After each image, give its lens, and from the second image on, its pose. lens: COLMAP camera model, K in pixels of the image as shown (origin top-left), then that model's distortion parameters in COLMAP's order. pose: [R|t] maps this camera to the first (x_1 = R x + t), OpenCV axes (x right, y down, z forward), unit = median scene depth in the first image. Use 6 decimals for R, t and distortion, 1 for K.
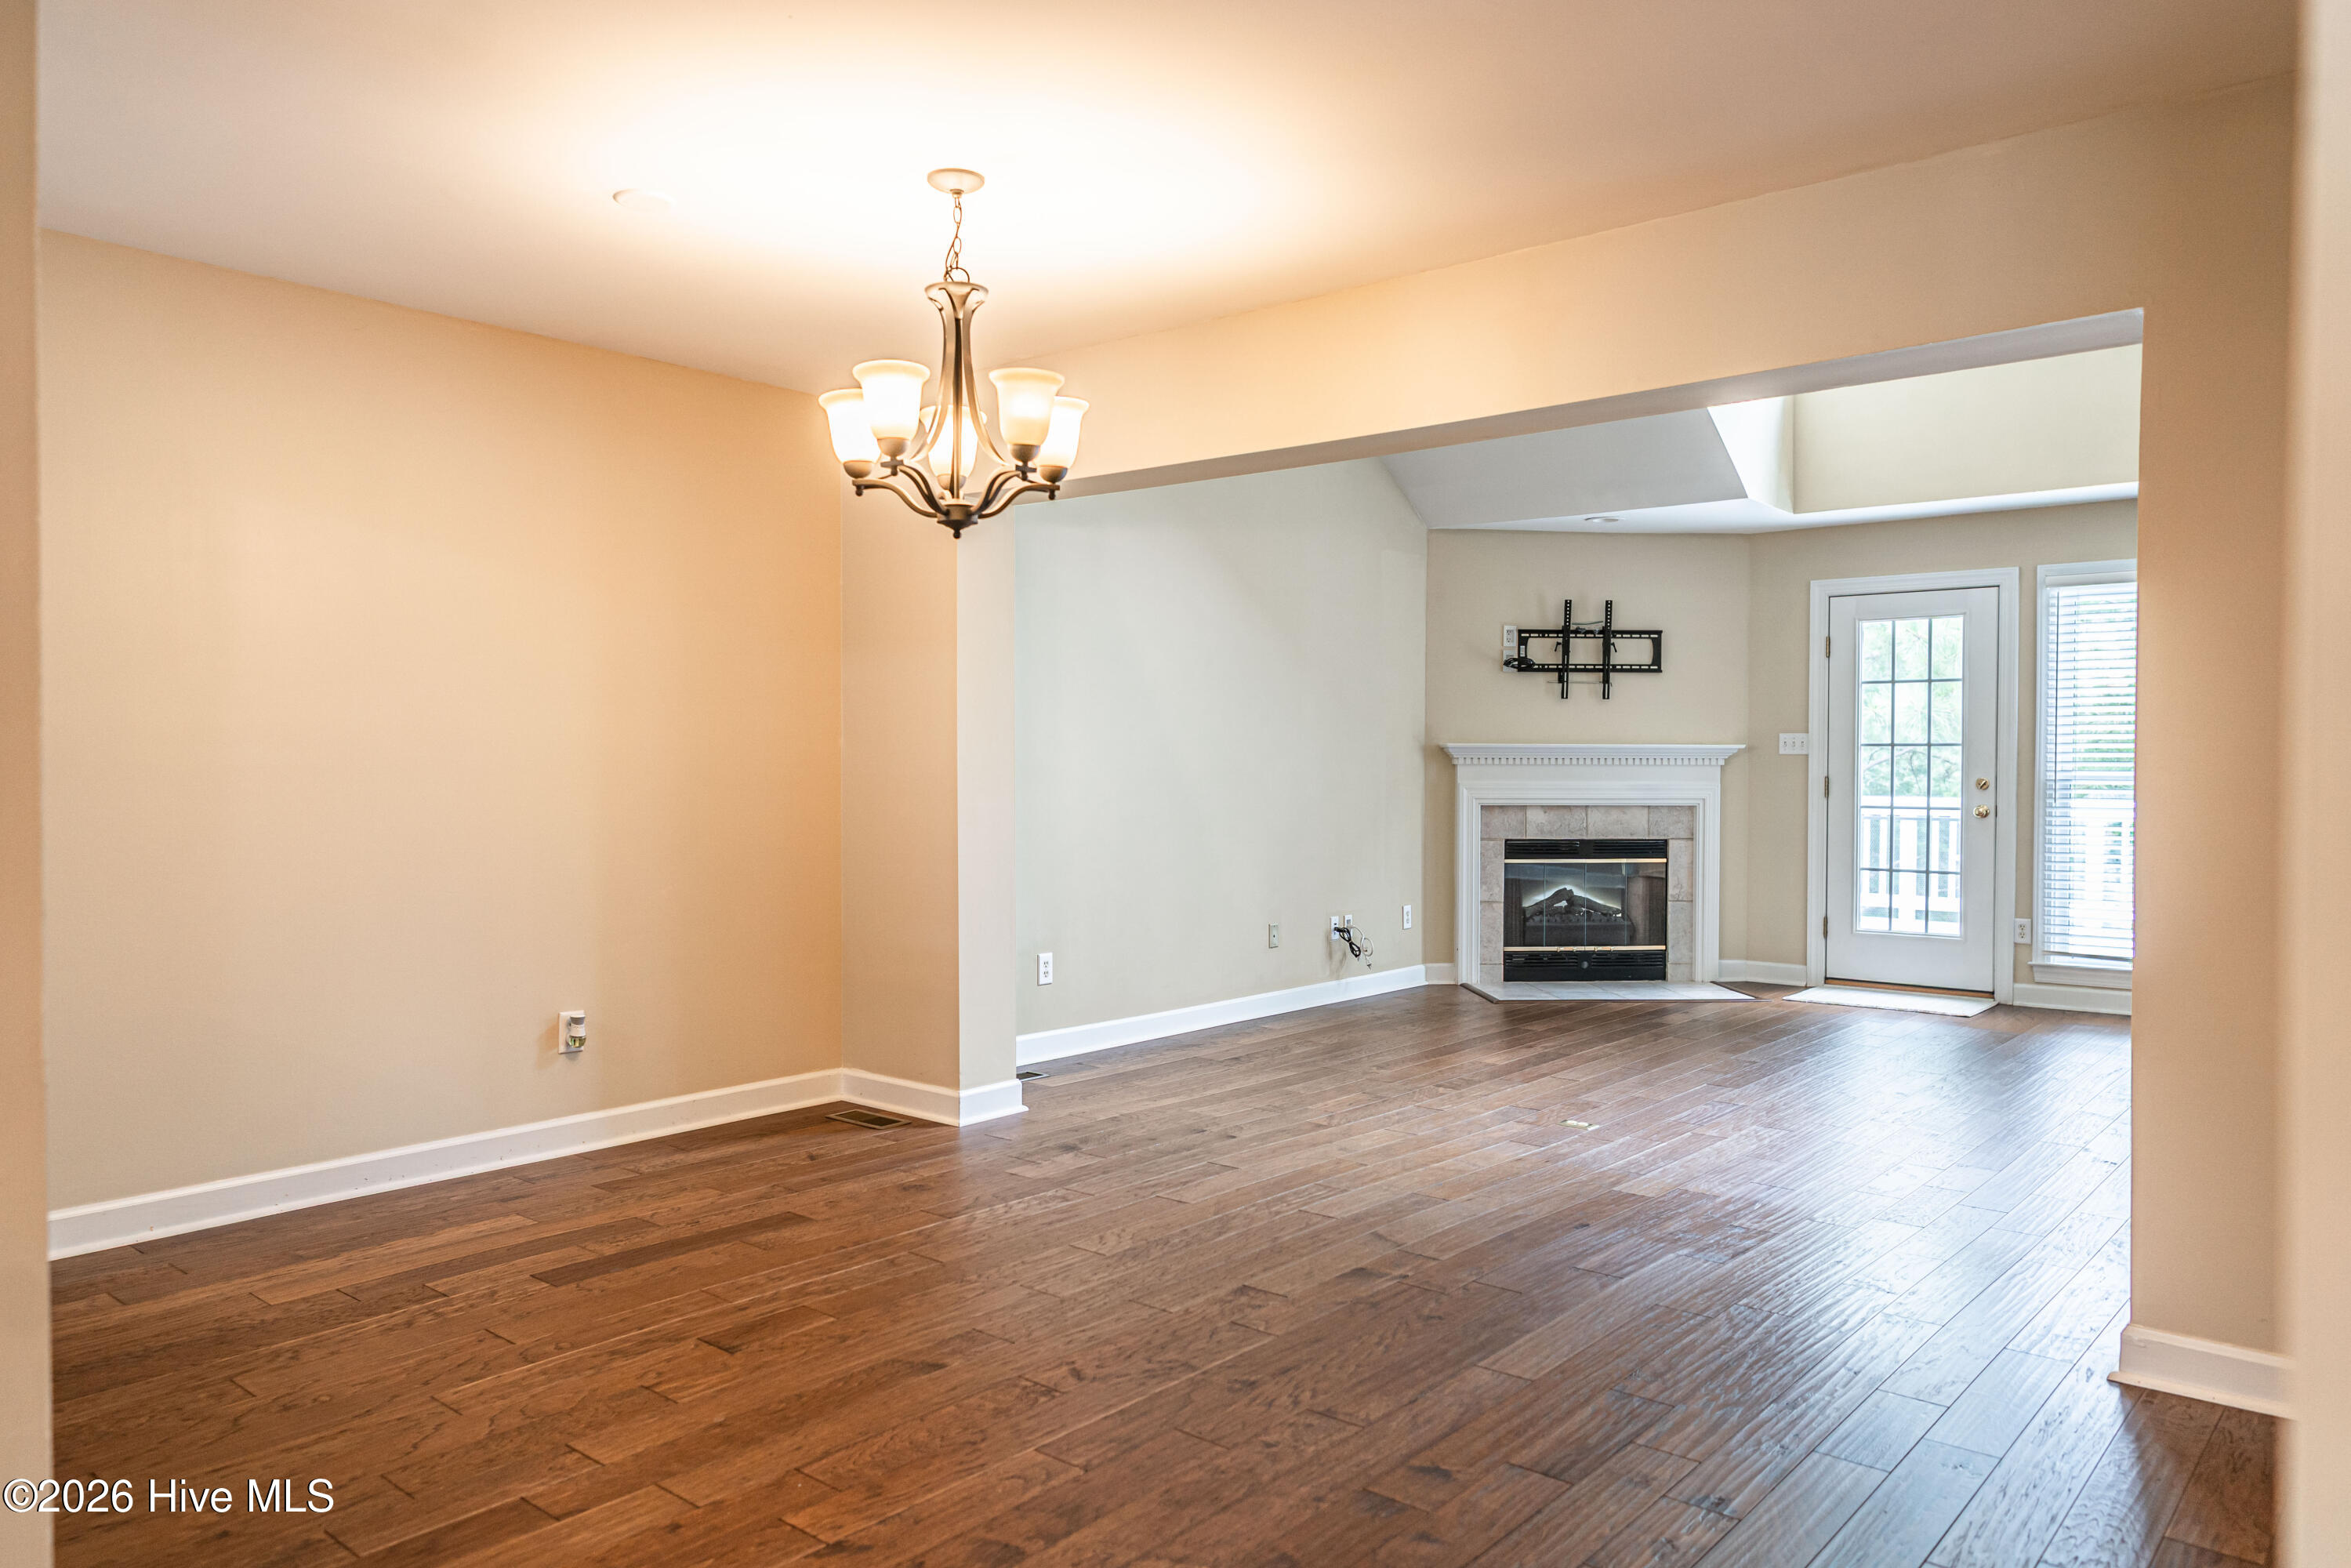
lens RADIAL K [[1589.4, 0, 1177.5], [0, 1589.4, 787.4], [0, 0, 1]] dist [-0.005588, 0.005199]
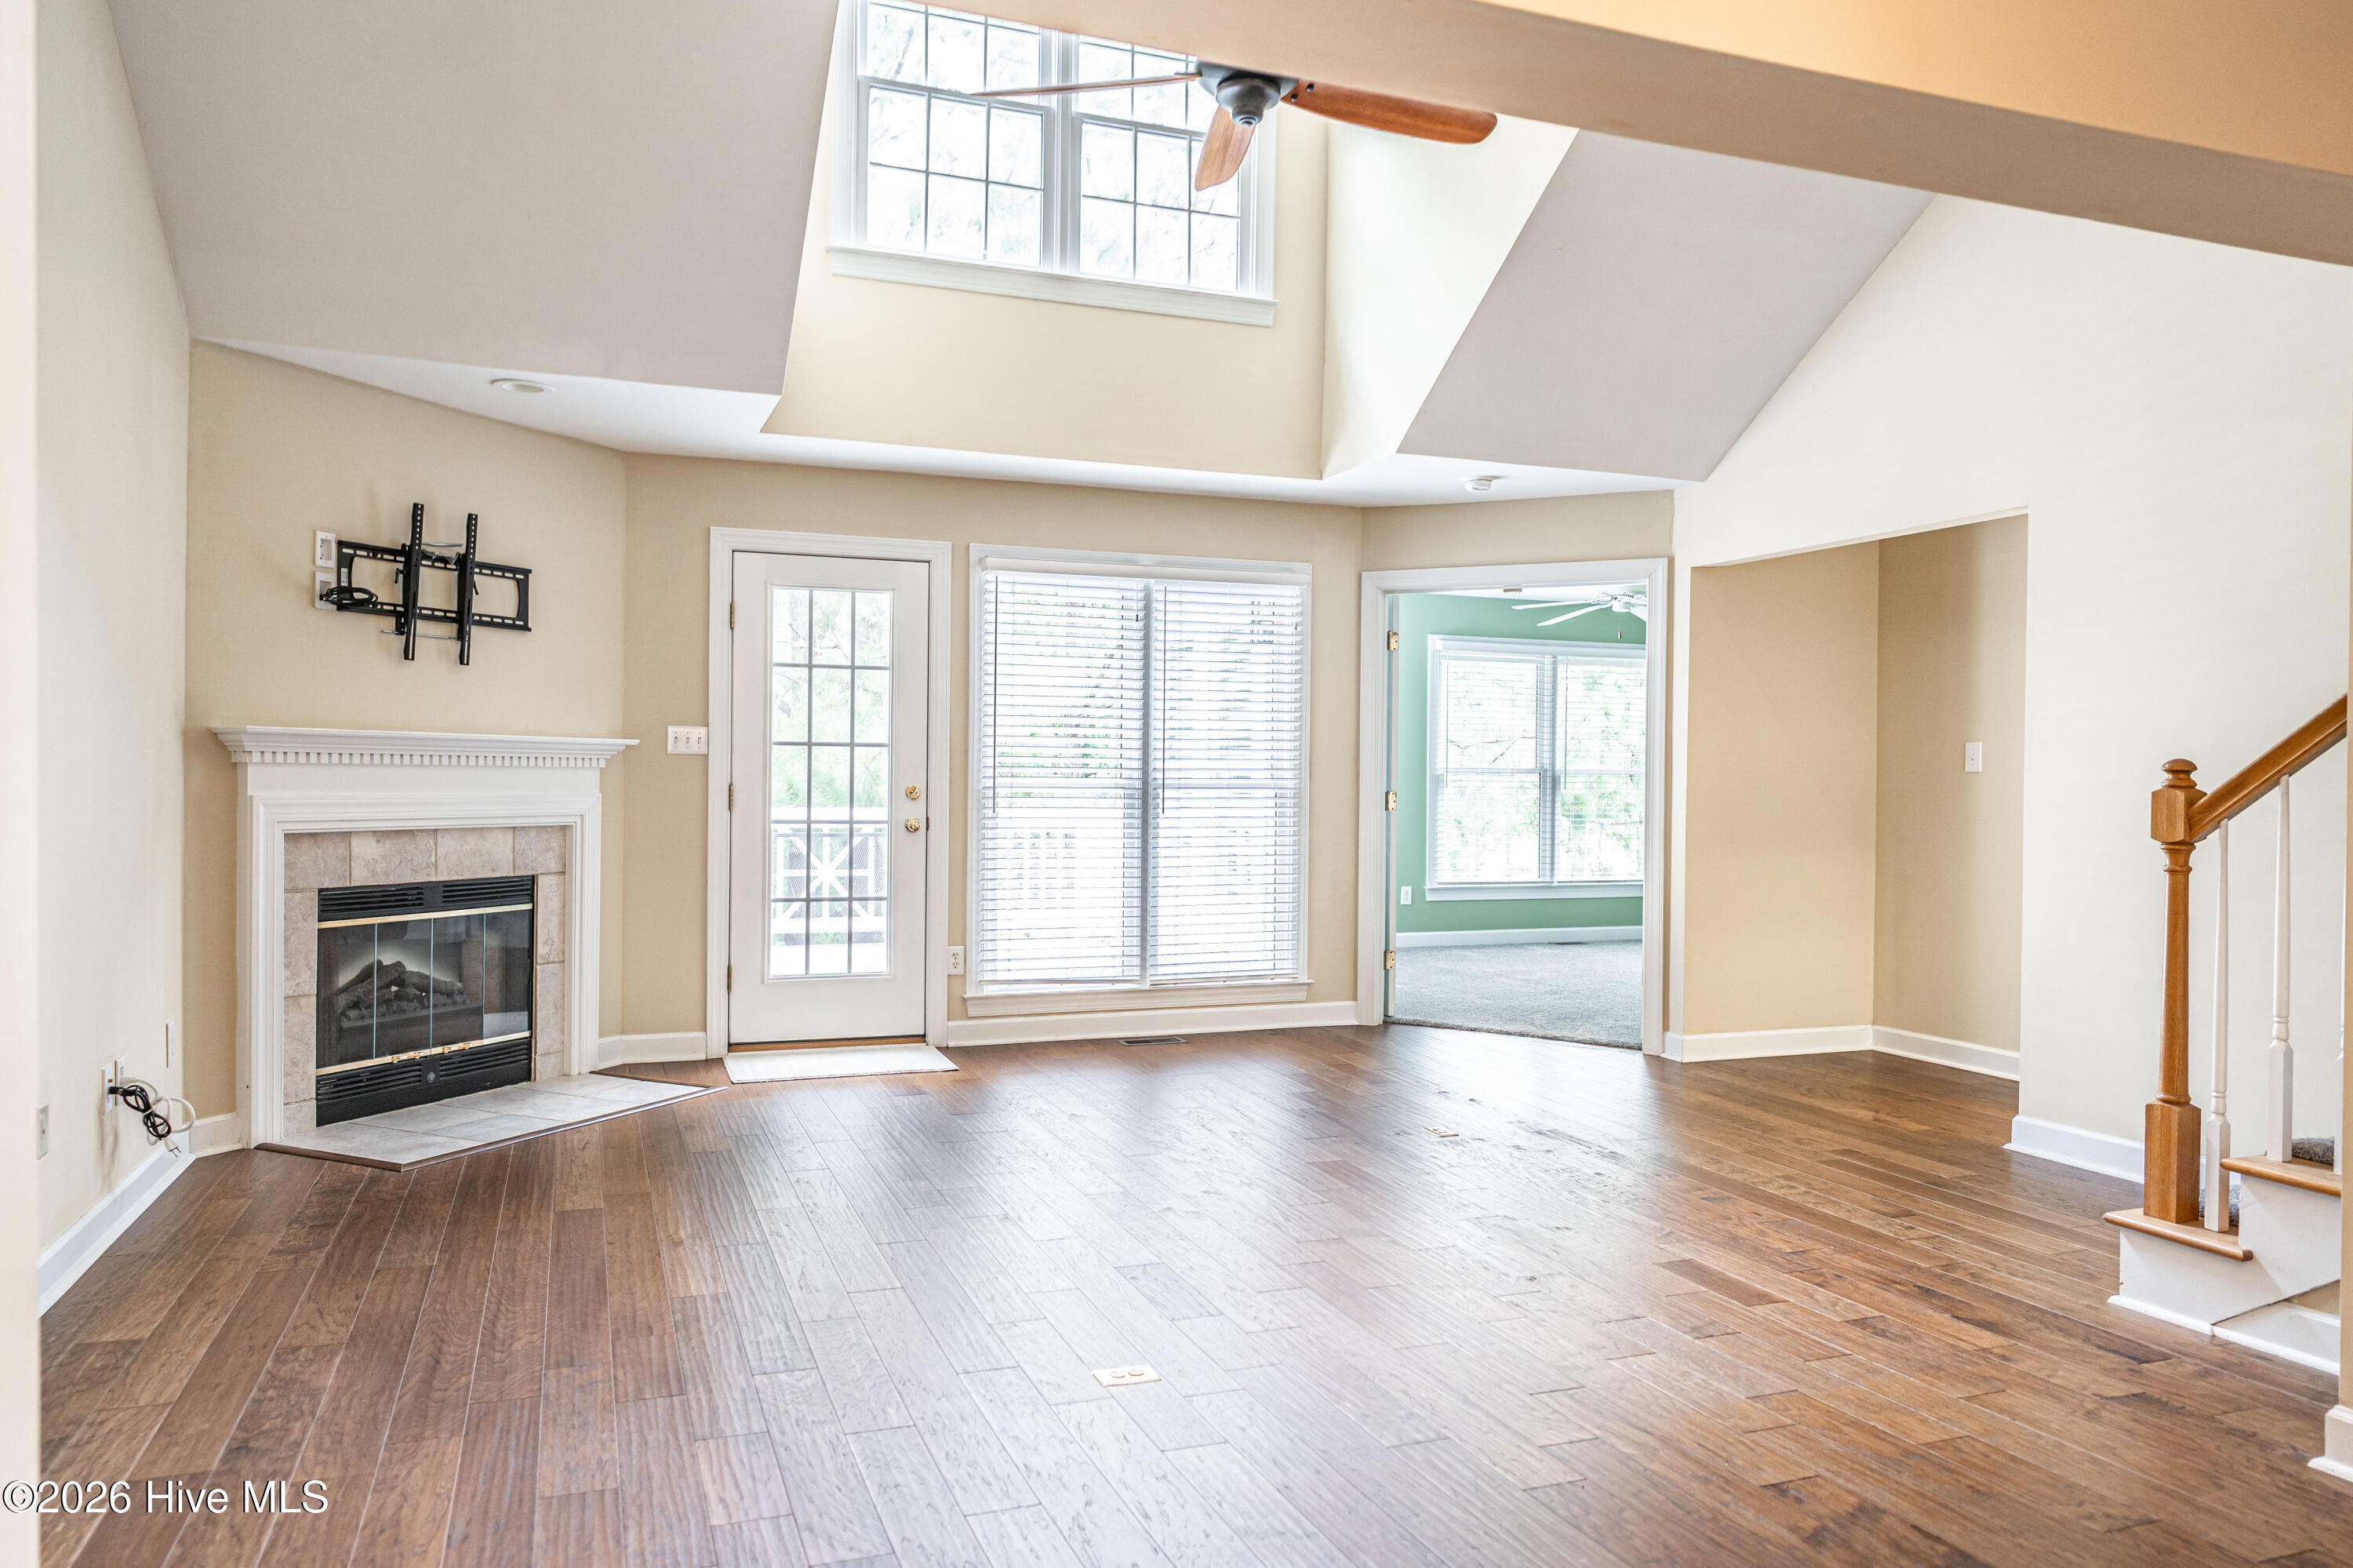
lens RADIAL K [[1590.7, 0, 1176.0], [0, 1590.7, 790.7], [0, 0, 1]] dist [-0.005588, 0.005199]
pose [[0.489805, -0.004471, 0.871820, -0.156704], [0.005612, 0.999982, 0.001976, -0.003578], [-0.871814, 0.003925, 0.489822, 0.426358]]
